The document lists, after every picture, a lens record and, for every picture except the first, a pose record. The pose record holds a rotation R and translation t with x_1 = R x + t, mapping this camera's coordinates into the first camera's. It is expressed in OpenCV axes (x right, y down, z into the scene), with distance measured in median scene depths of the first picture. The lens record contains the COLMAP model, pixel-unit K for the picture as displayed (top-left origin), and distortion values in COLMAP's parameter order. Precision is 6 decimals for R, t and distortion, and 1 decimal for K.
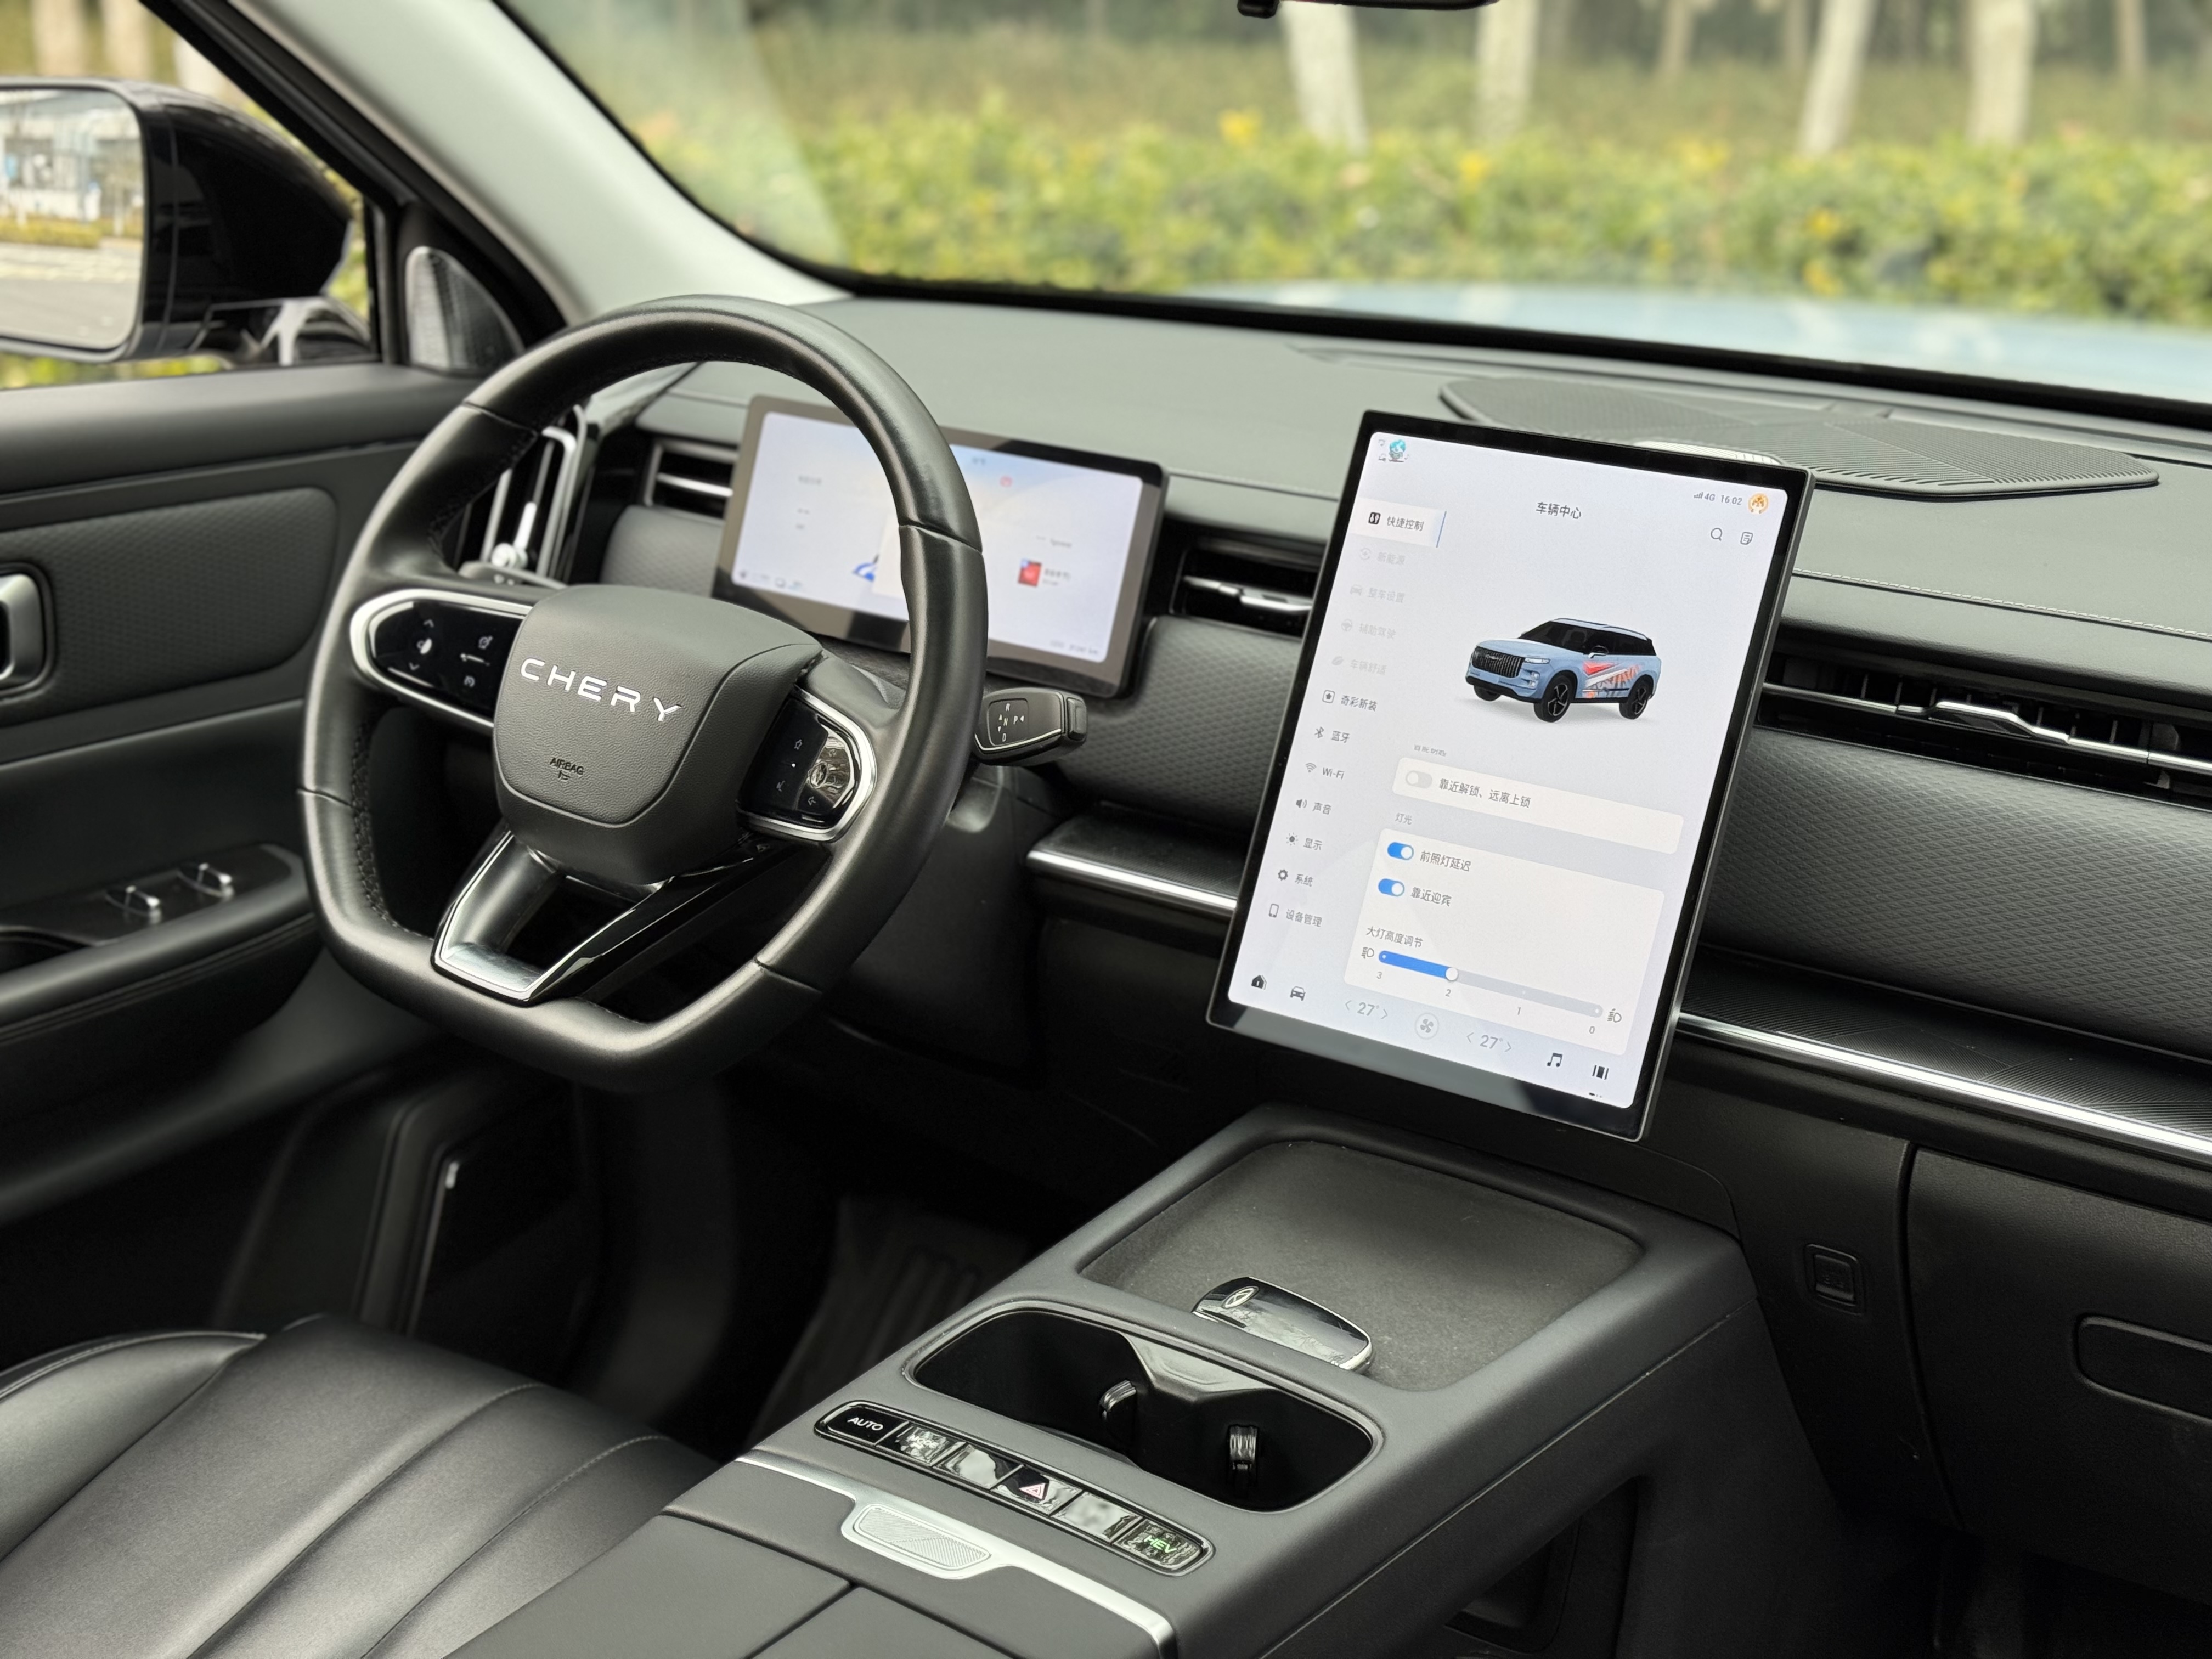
lens RADIAL K [[3112.2, 0, 1106.0], [0, 3112.2, 829.5], [0, 0, 1]] dist [0.141906, -0.020073]
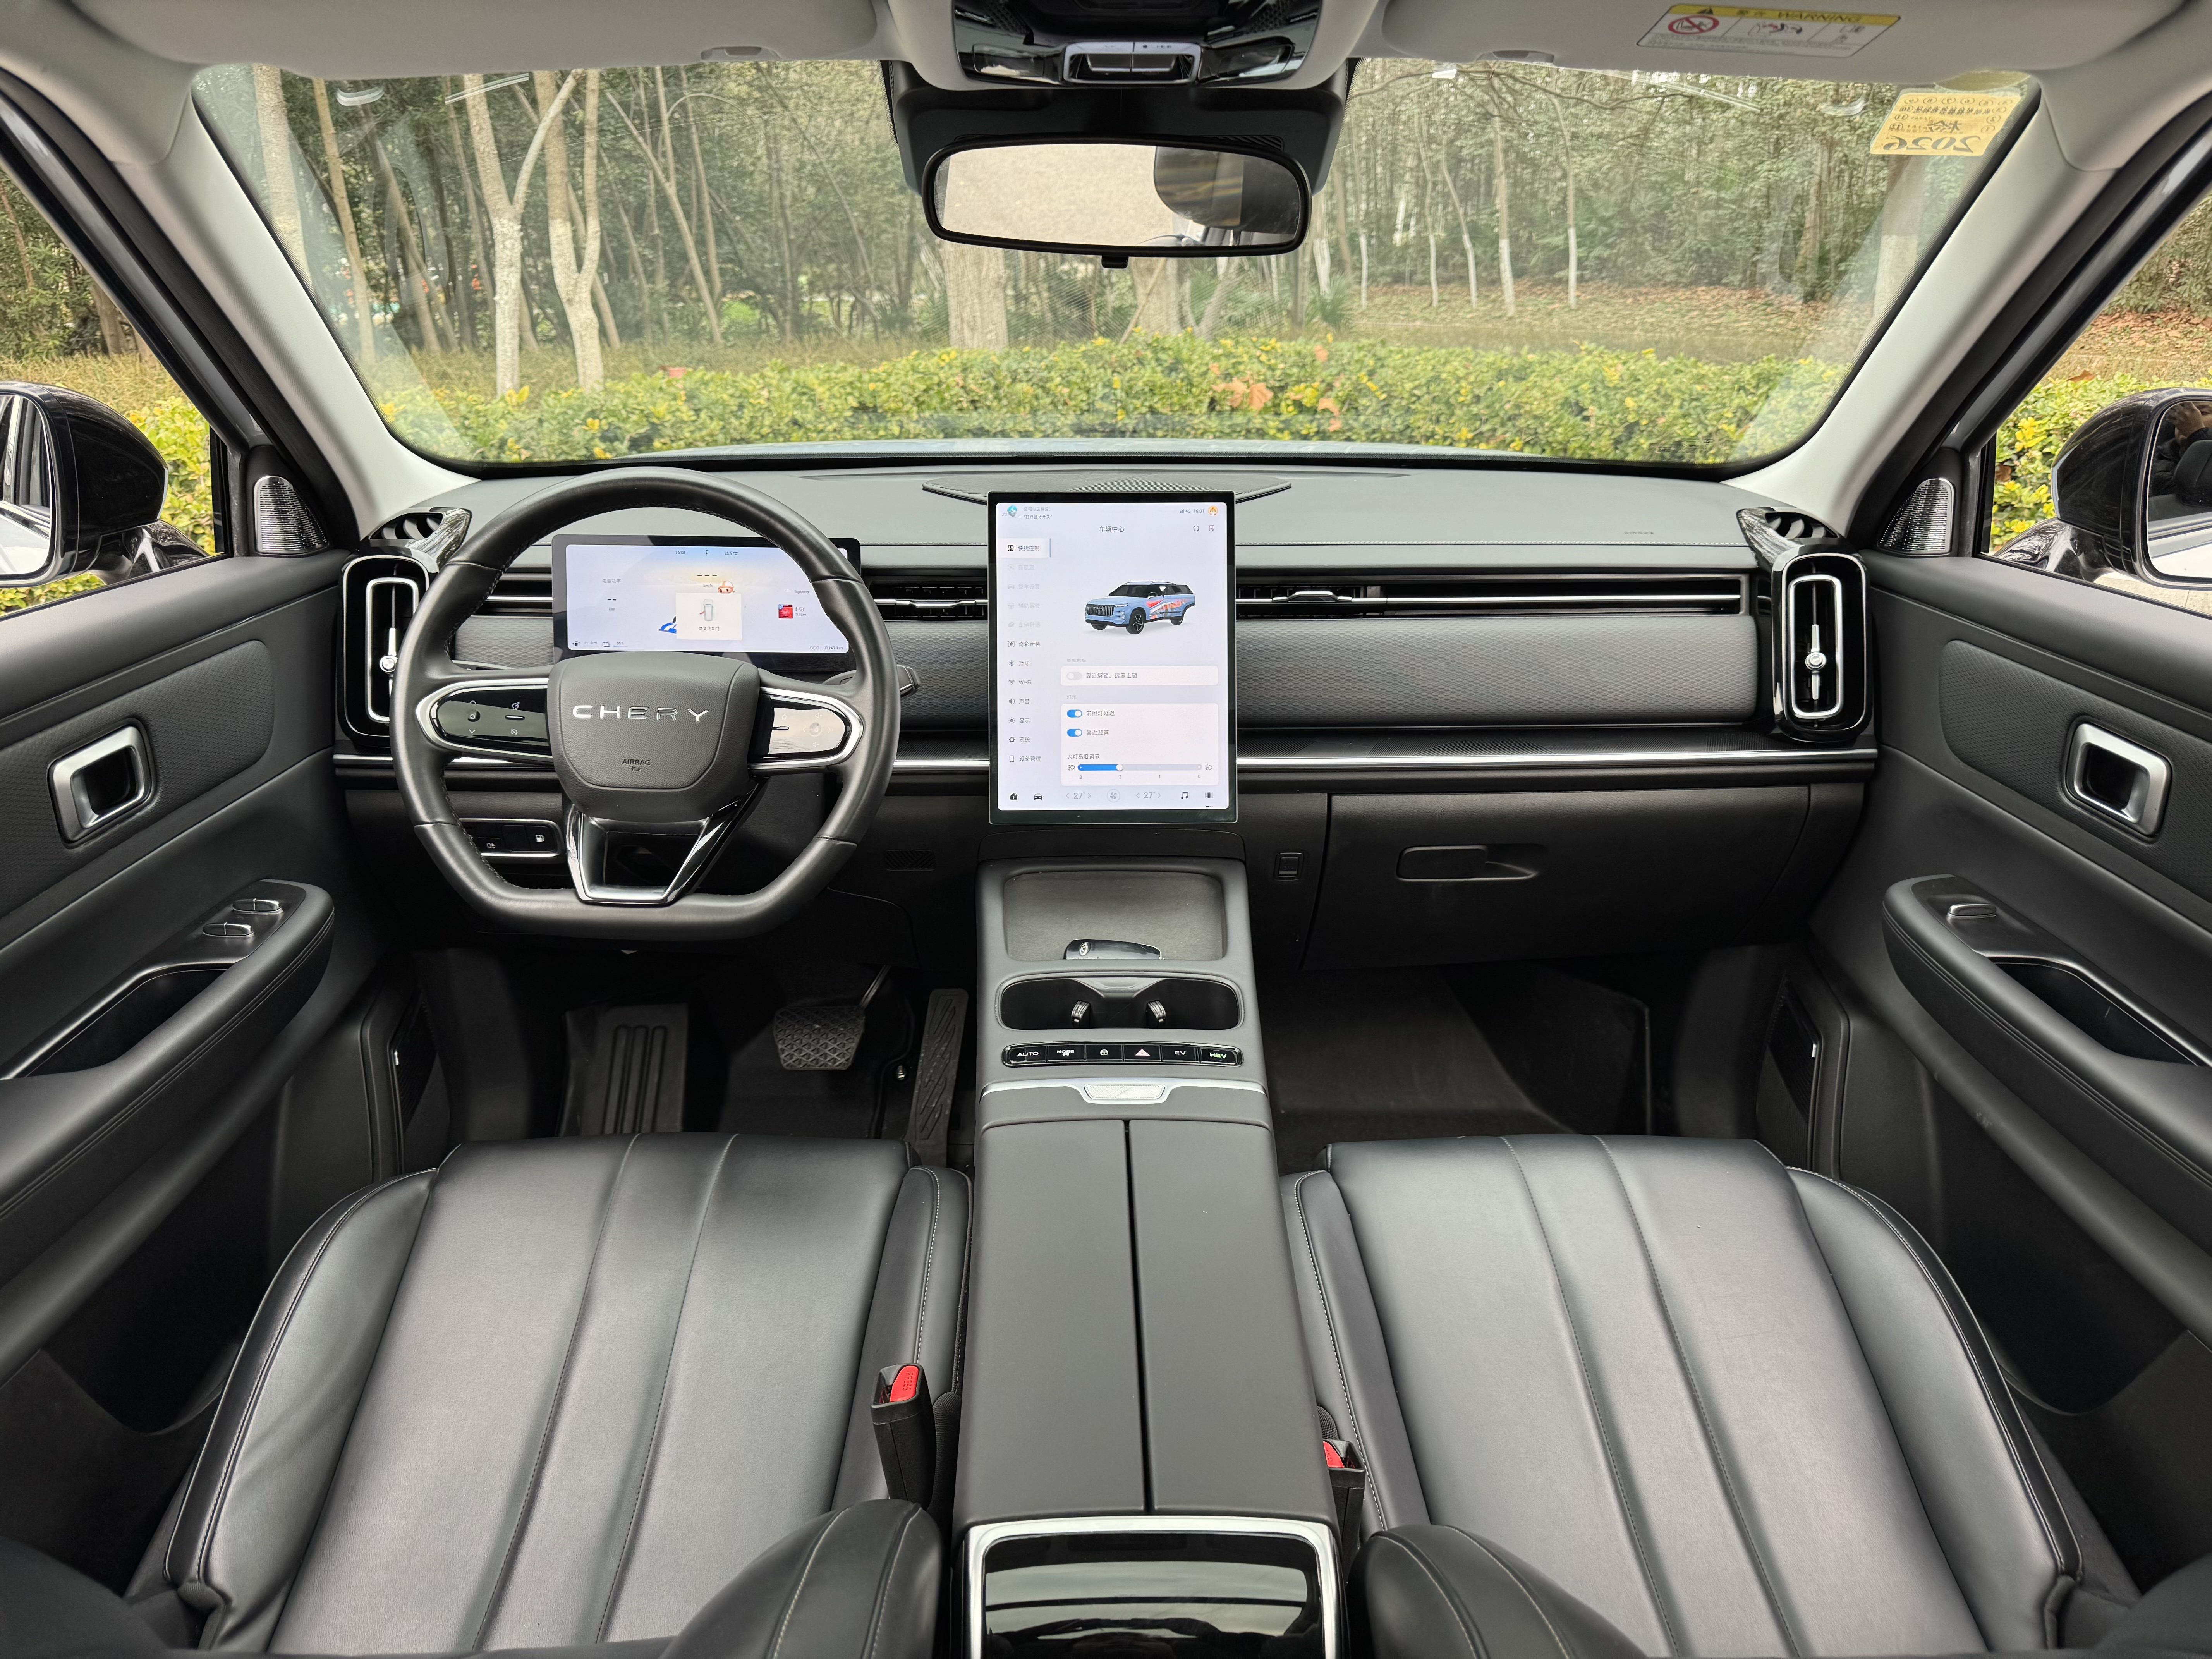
lens RADIAL K [[1567.3, 0, 1102.9], [0, 1567.3, 832.4], [0, 0, 1]] dist [0.165337, -0.367510]
pose [[0.800795, -0.235123, 0.550858, -0.459654], [0.201630, 0.971870, 0.121711, -0.037531], [-0.563980, 0.013604, 0.825677, 0.175307]]
